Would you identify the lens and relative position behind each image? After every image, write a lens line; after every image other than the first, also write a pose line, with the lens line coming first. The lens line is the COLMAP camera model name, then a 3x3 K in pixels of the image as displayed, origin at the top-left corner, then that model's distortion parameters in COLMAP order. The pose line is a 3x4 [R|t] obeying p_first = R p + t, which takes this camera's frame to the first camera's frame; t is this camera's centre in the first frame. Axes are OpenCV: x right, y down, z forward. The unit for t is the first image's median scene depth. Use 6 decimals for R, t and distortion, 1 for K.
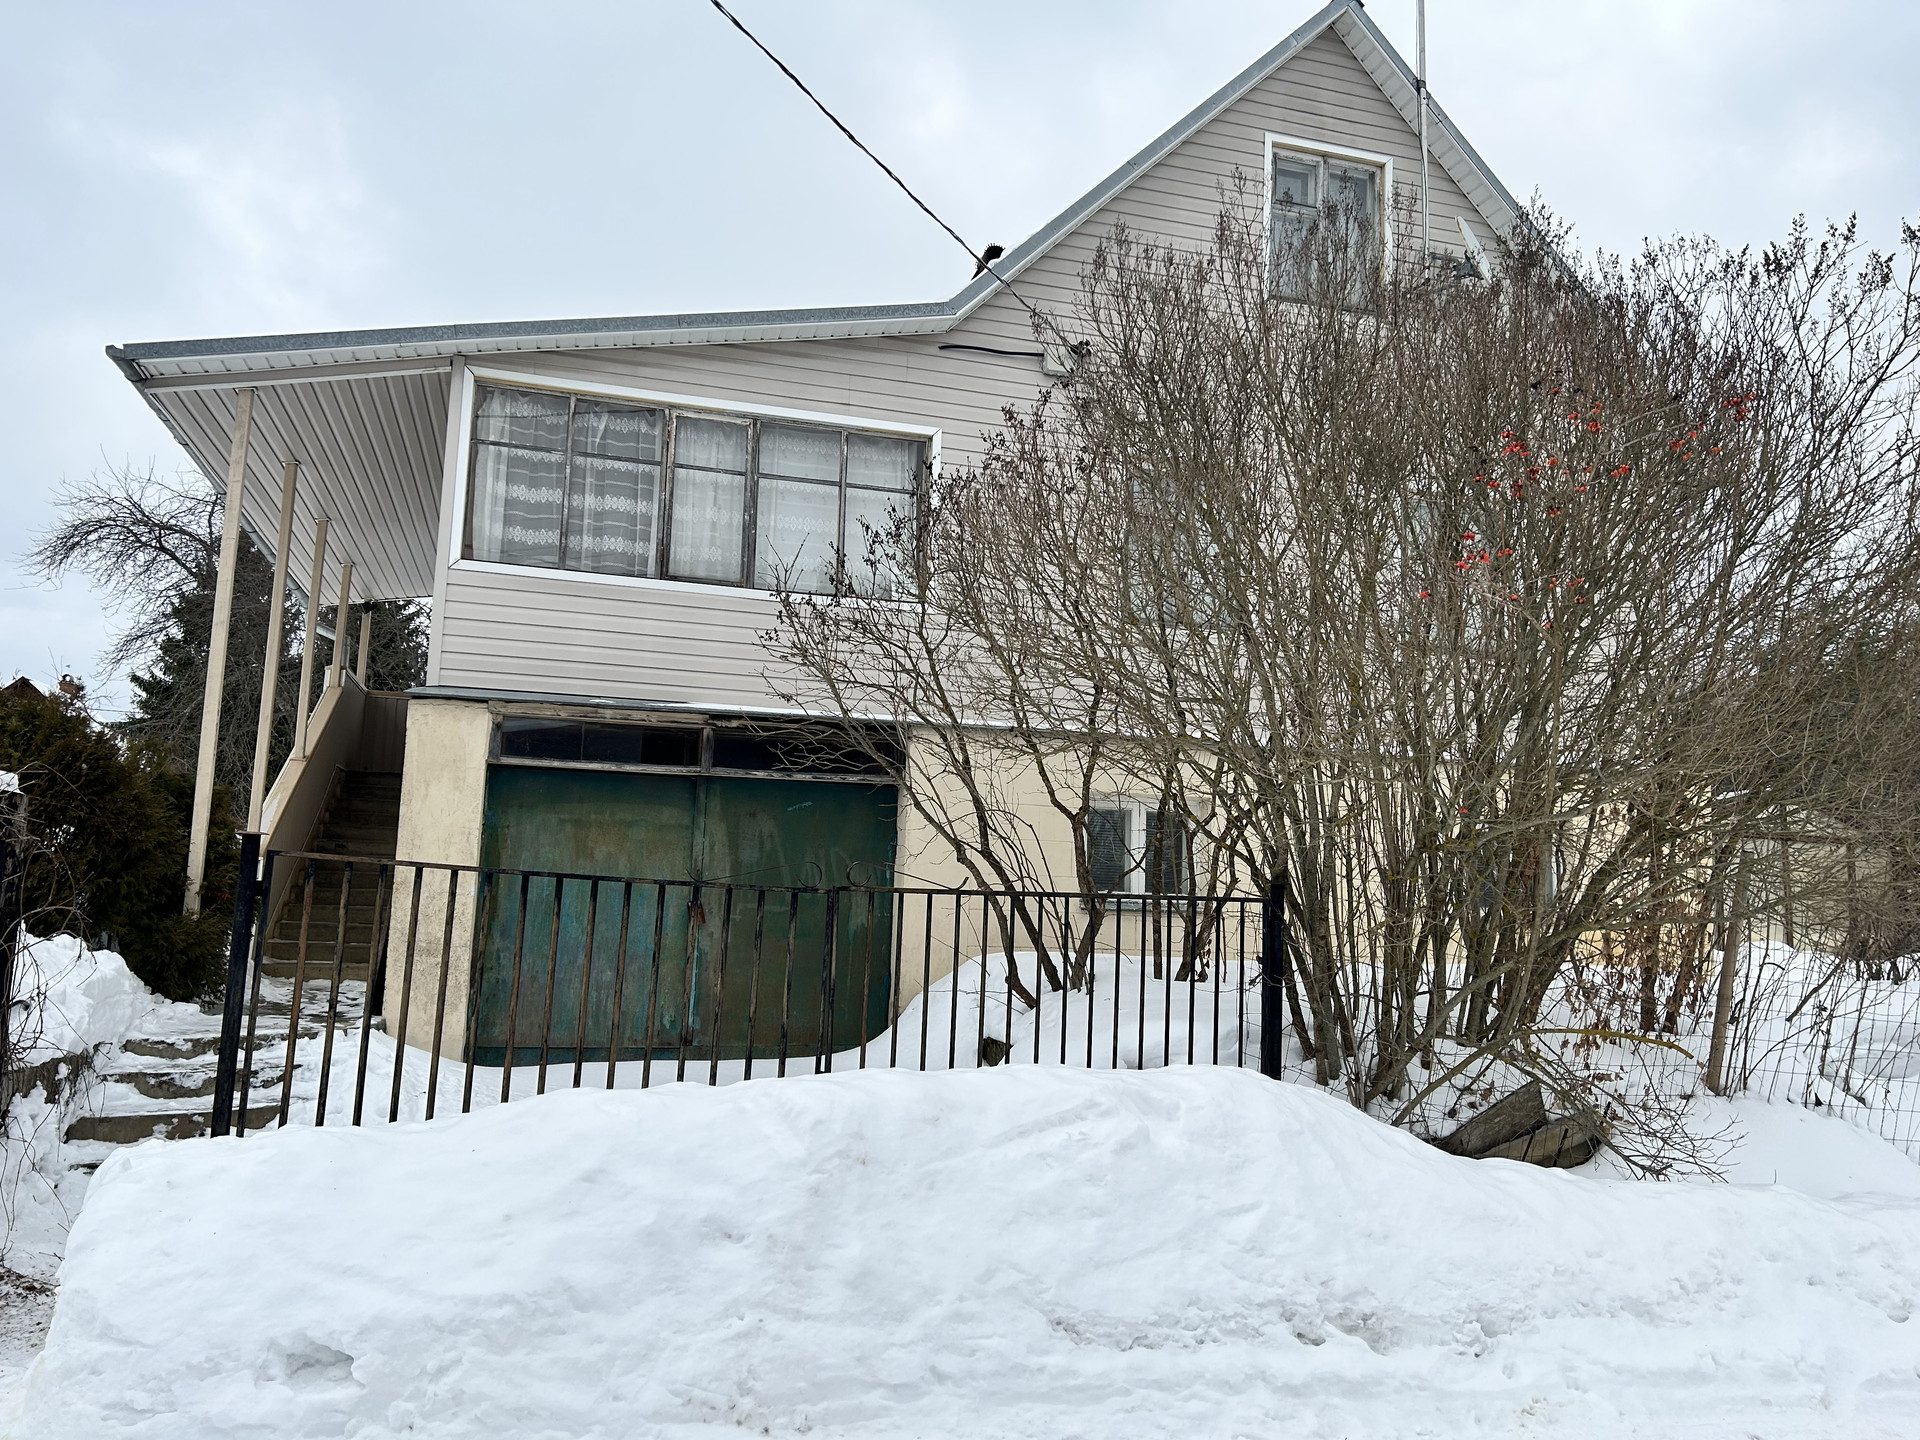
lens RADIAL K [[1401.5, 0, 973.0], [0, 1401.5, 716.6], [0, 0, 1]] dist [0.049033, -0.056861]
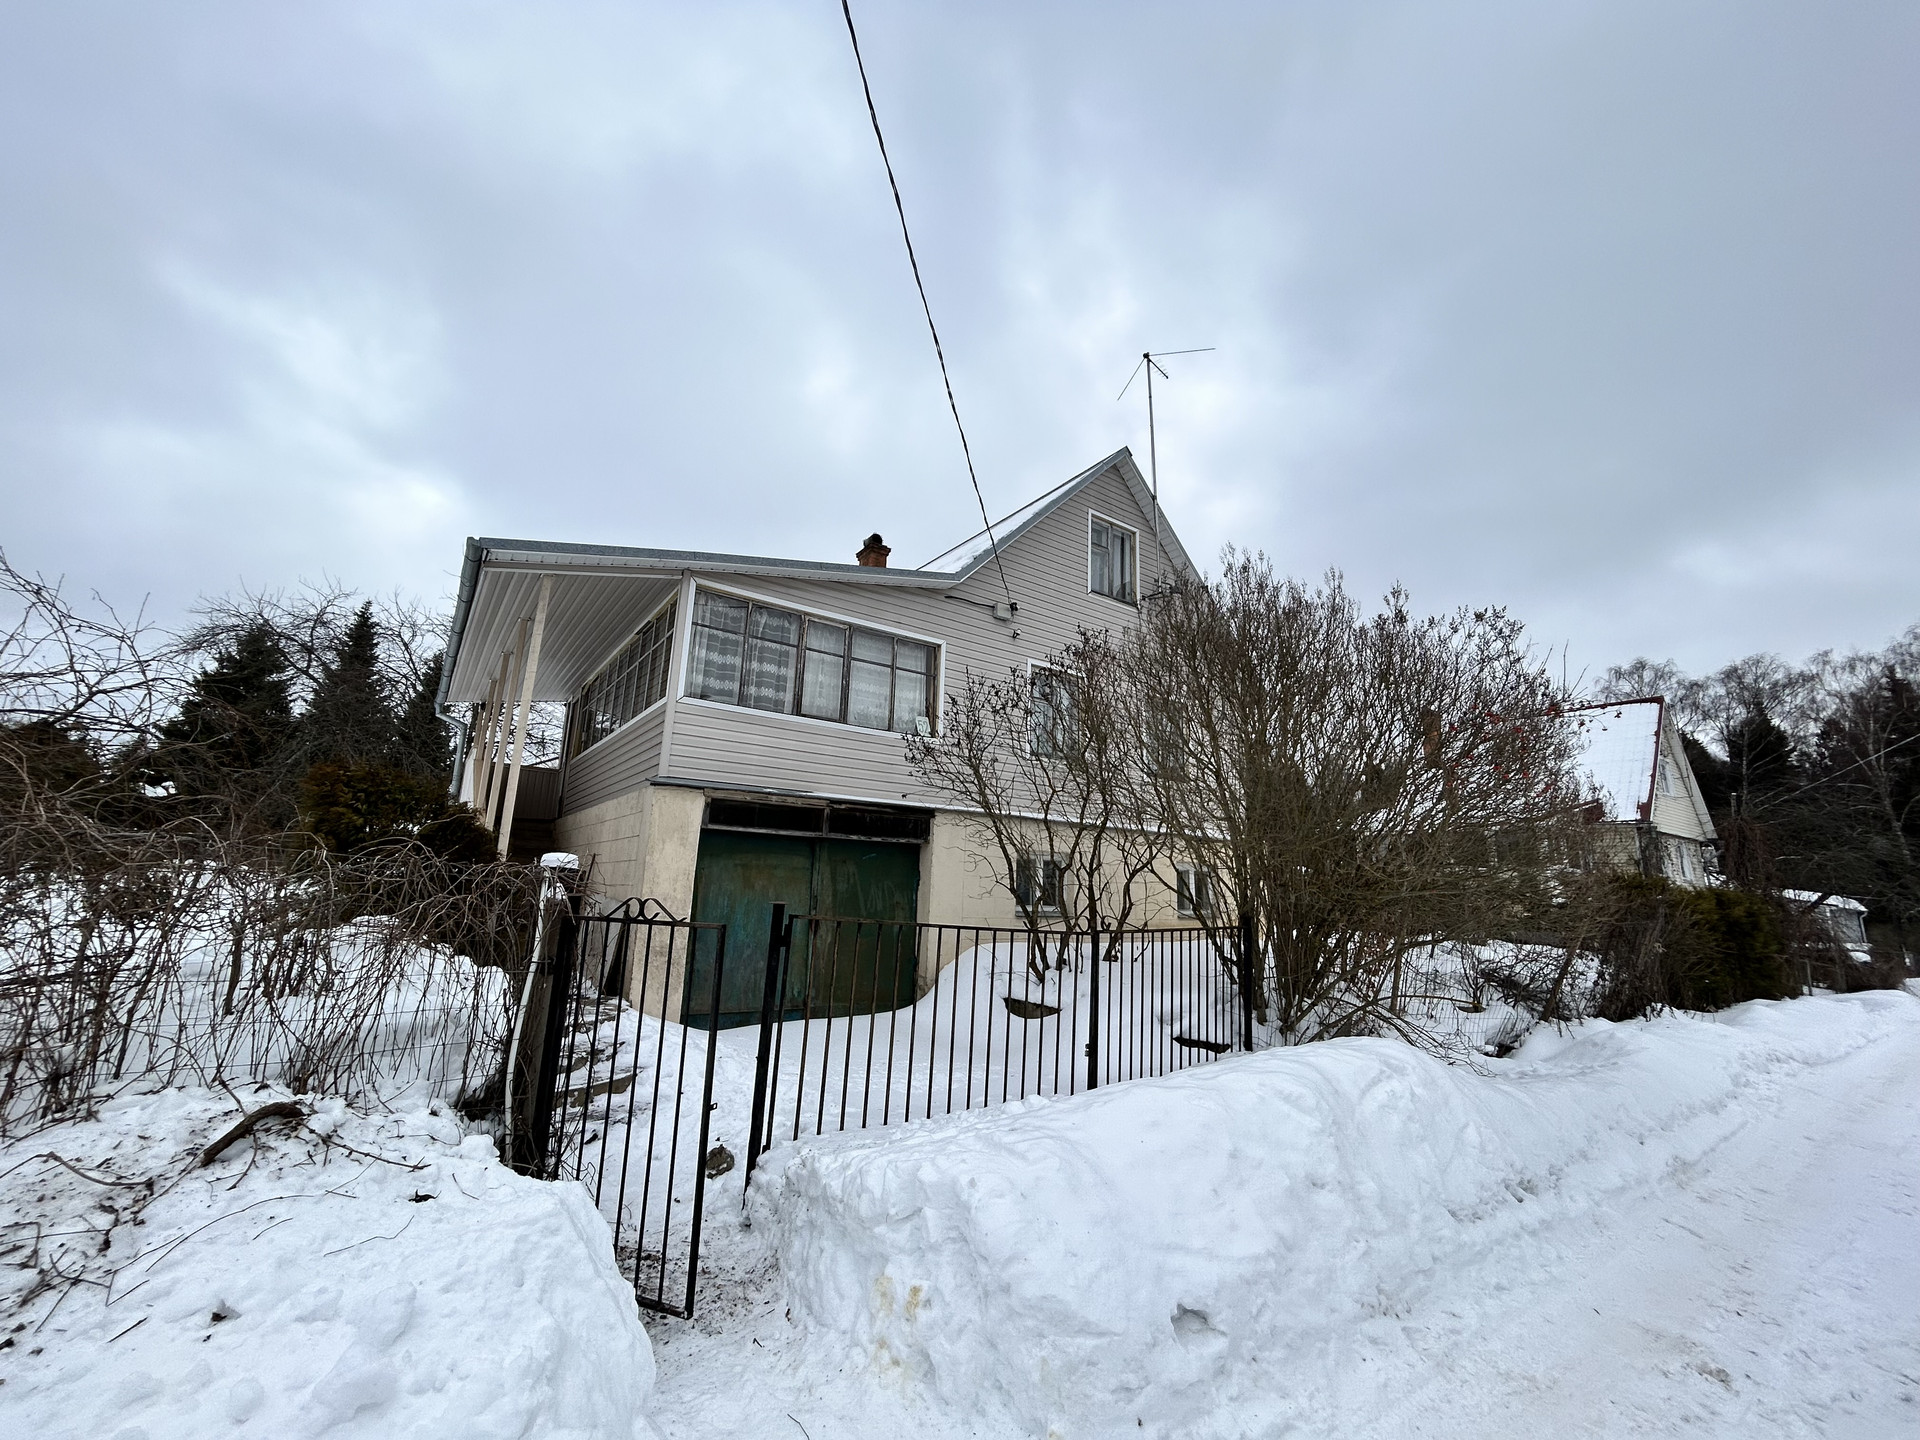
lens RADIAL K [[757.8, 0, 959.3], [0, 757.8, 711.2], [0, 0, 1]] dist [-0.004402, 0.000525]
pose [[0.947982, 0.074907, 0.309384, -0.318994], [-0.046407, 0.994056, -0.098481, -0.024675], [-0.314922, 0.079001, 0.945824, 0.097705]]
